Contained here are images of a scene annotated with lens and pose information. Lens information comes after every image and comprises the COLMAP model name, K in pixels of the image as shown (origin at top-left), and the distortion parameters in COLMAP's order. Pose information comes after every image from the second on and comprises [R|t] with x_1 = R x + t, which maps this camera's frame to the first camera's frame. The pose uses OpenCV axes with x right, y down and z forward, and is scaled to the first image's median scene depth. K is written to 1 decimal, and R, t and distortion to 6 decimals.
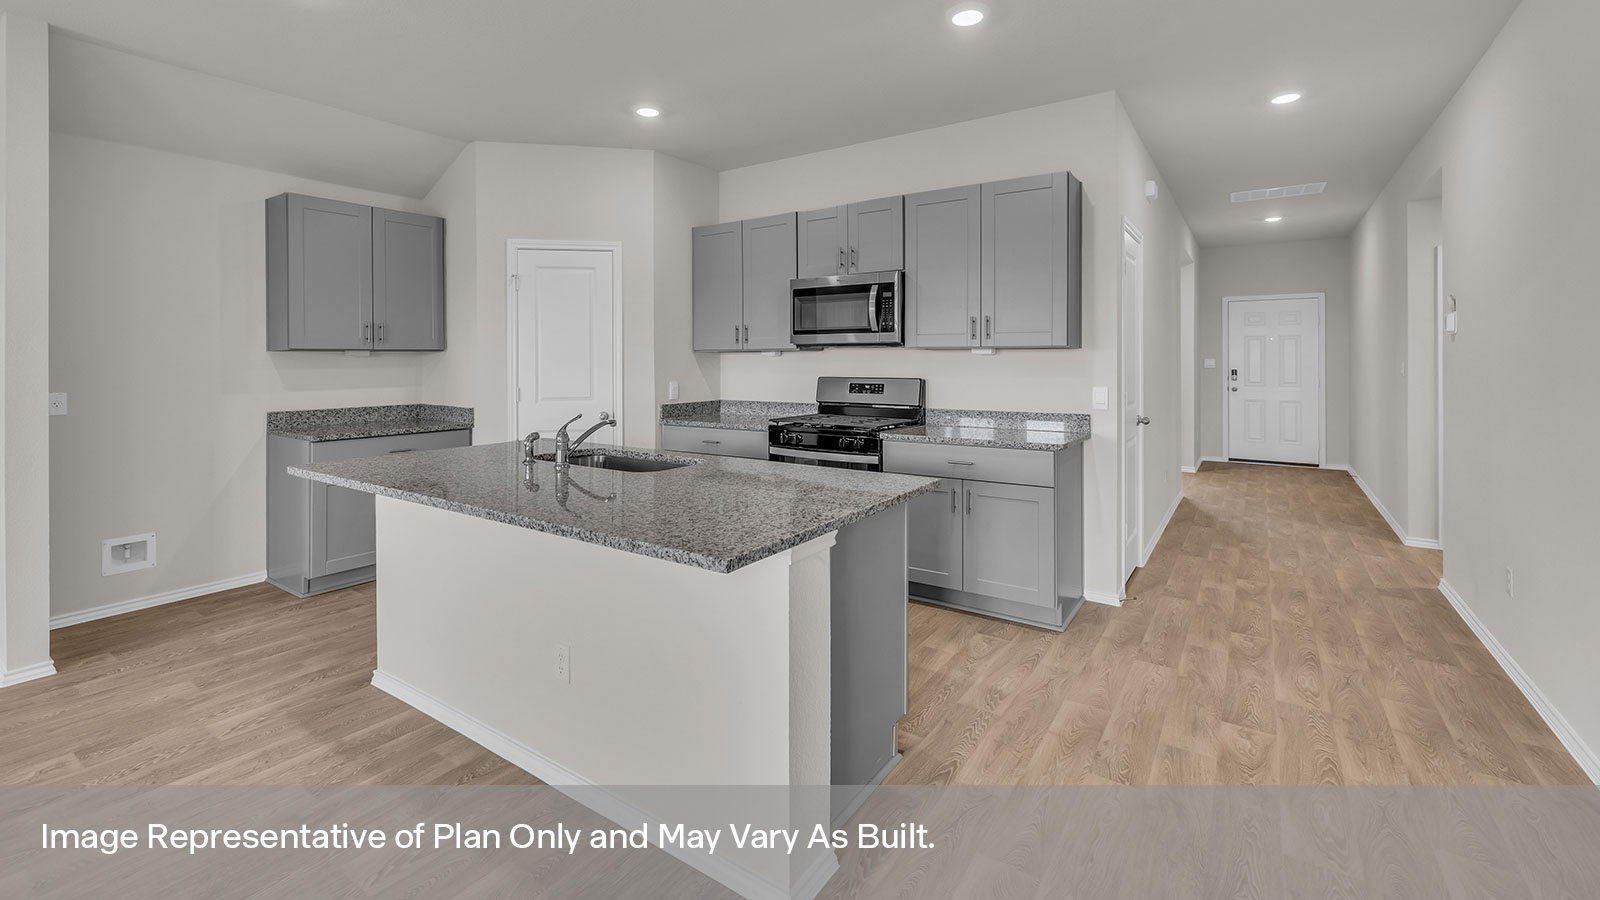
lens RADIAL K [[687.0, 0, 788.3], [0, 687.0, 357.4], [0, 0, 1]] dist [0.001643, -0.000008]
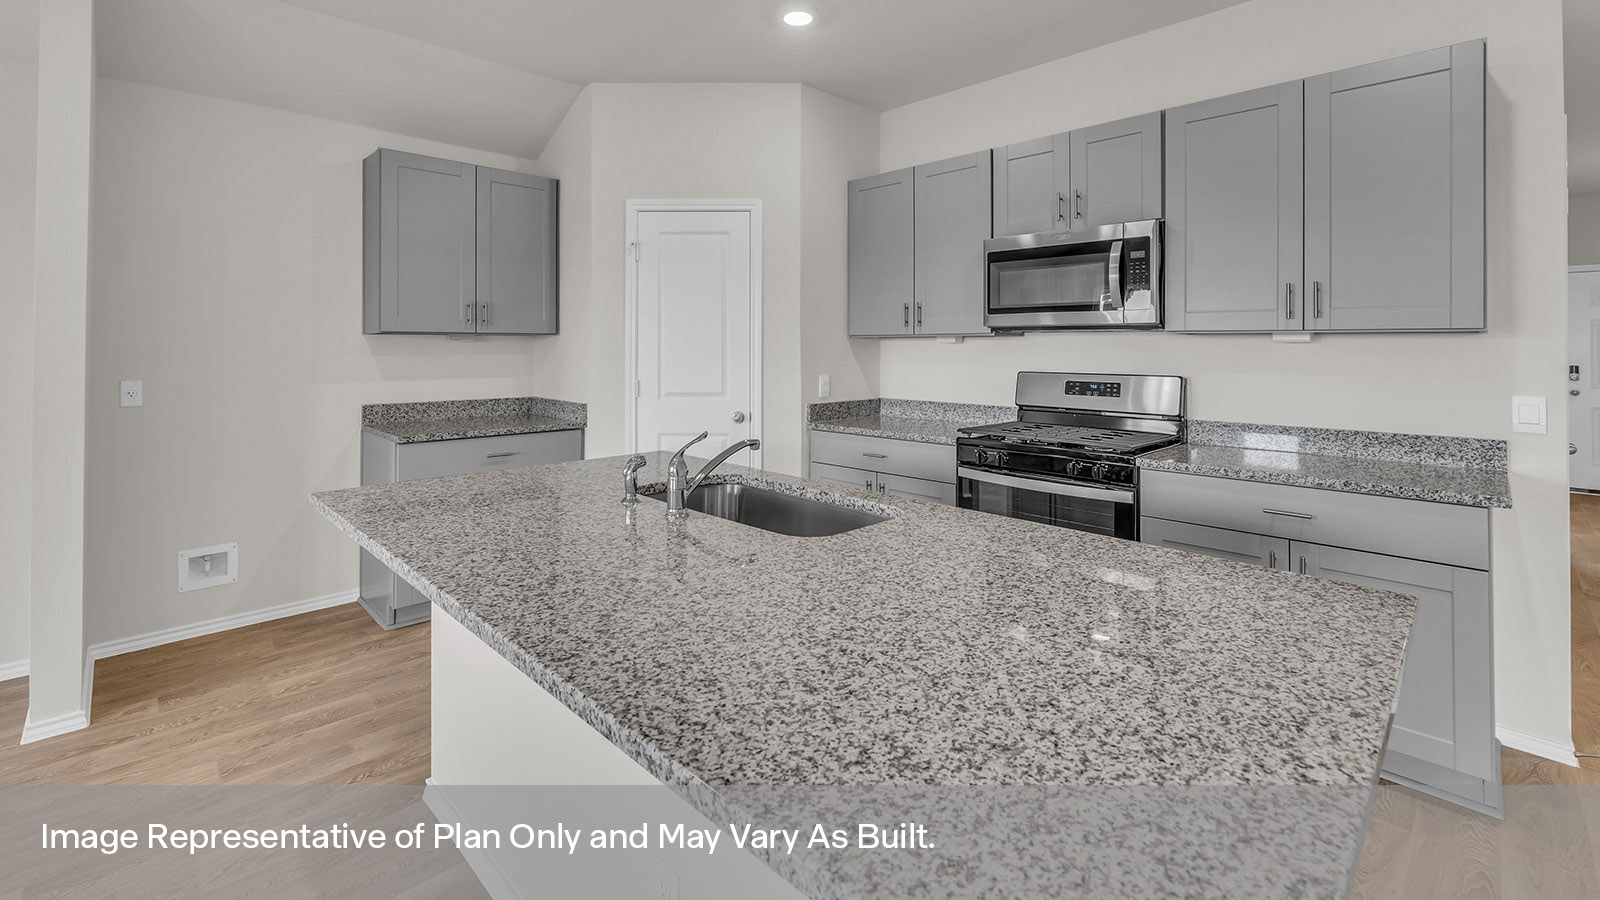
lens RADIAL K [[694.1, 0, 787.5], [0, 694.1, 340.1], [0, 0, 1]] dist [0.001093, -0.000017]
pose [[0.982091, 0.004235, -0.188358, -0.065450], [-0.005686, 0.999958, -0.007163, 0.001374], [0.188319, 0.008105, 0.982074, 0.234096]]
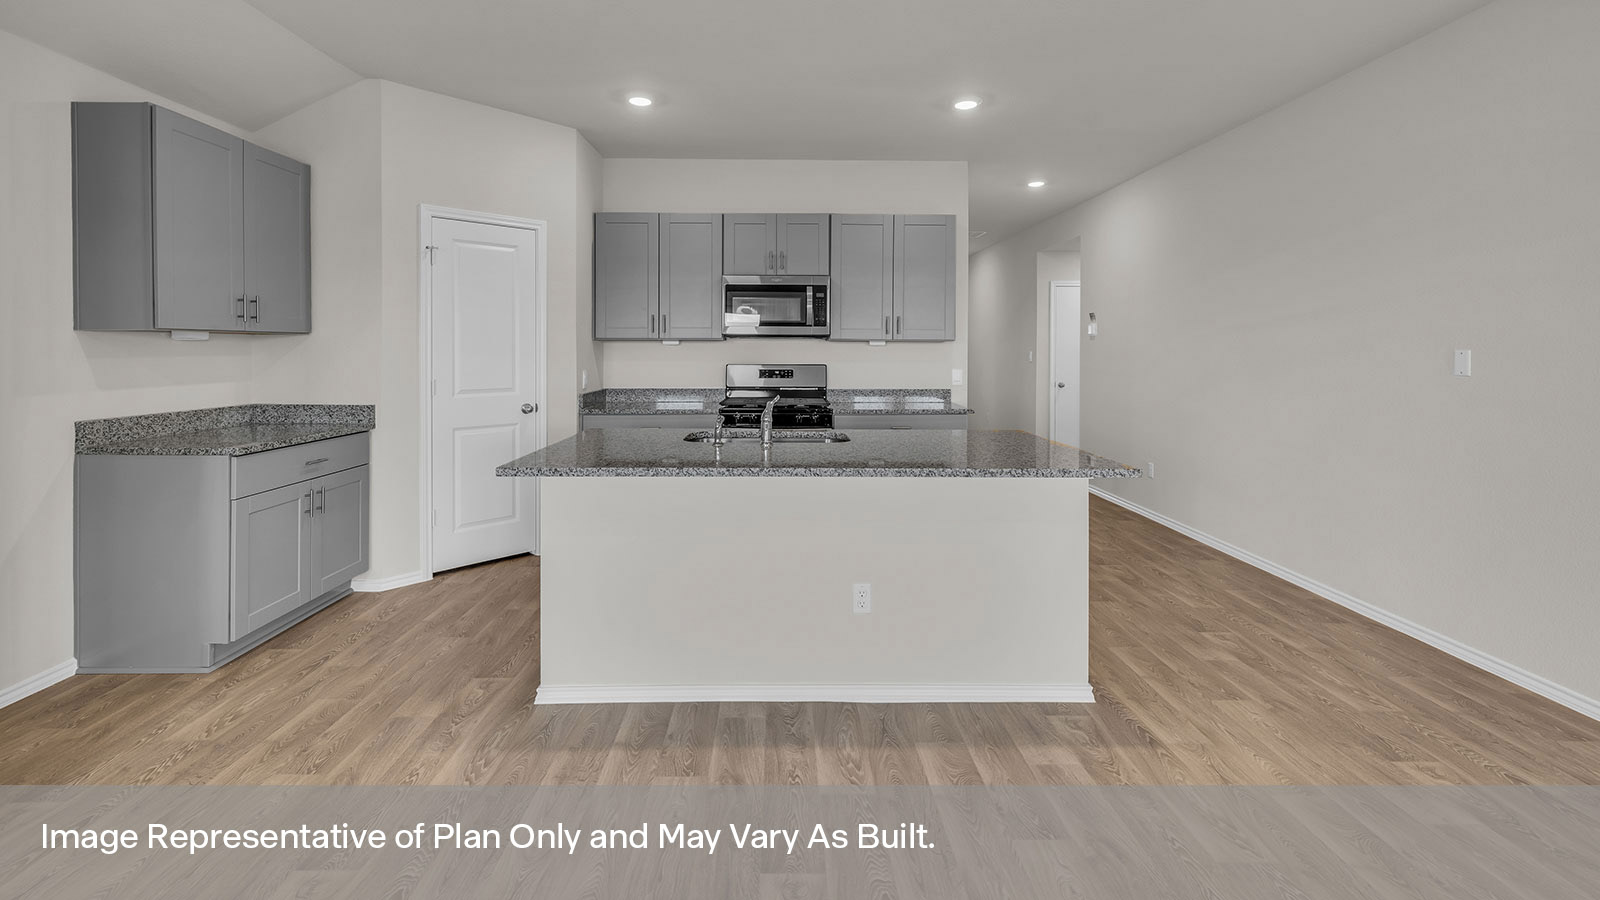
lens RADIAL K [[687.0, 0, 788.3], [0, 687.0, 357.4], [0, 0, 1]] dist [0.001643, -0.000008]
pose [[0.811425, -0.000739, 0.584456, -0.568155], [-0.007580, 0.999902, 0.011789, 0.003760], [-0.584407, -0.013996, 0.811340, 0.051556]]
